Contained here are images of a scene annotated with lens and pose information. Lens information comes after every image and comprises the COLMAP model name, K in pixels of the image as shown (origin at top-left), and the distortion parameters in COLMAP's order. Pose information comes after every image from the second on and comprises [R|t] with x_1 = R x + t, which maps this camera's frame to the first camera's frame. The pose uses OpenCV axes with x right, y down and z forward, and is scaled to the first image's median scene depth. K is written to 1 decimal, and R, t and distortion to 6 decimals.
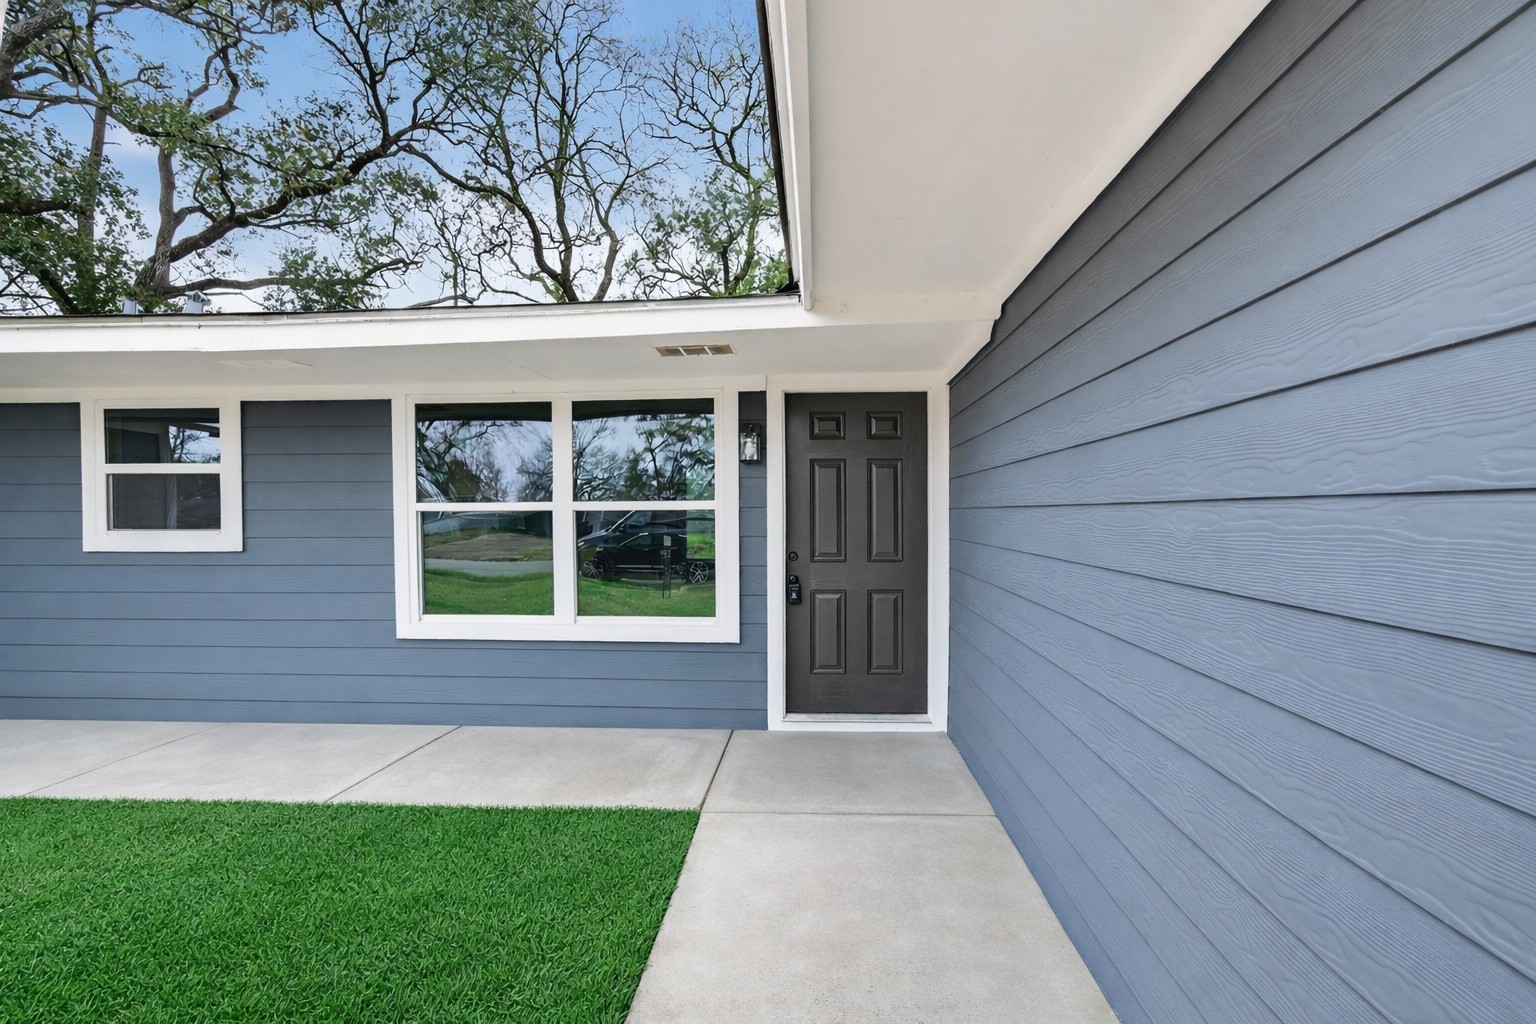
lens RADIAL K [[581.9, 0, 772.4], [0, 581.9, 508.4], [0, 0, 1]] dist [0.000949, 0.000446]
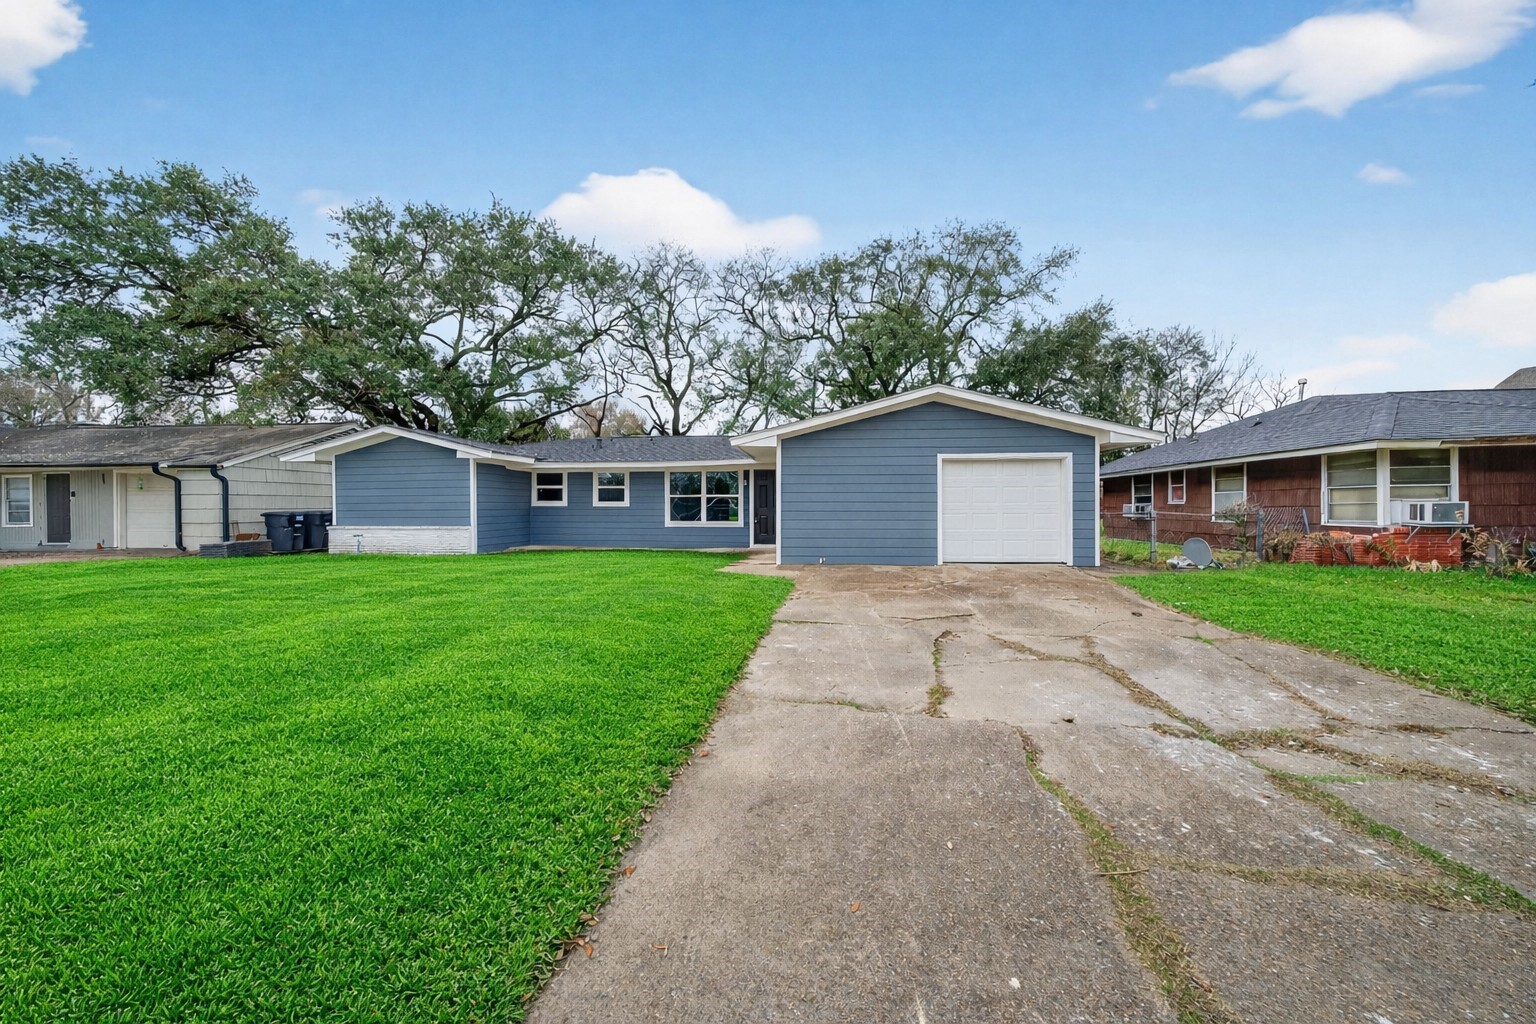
lens RADIAL K [[581.9, 0, 772.4], [0, 581.9, 508.4], [0, 0, 1]] dist [0.000949, 0.000446]
pose [[0.997895, 0.007557, -0.064402, 0.426094], [-0.008004, 0.999946, -0.006682, 0.109382], [0.064348, 0.007183, 0.997902, -3.252653]]
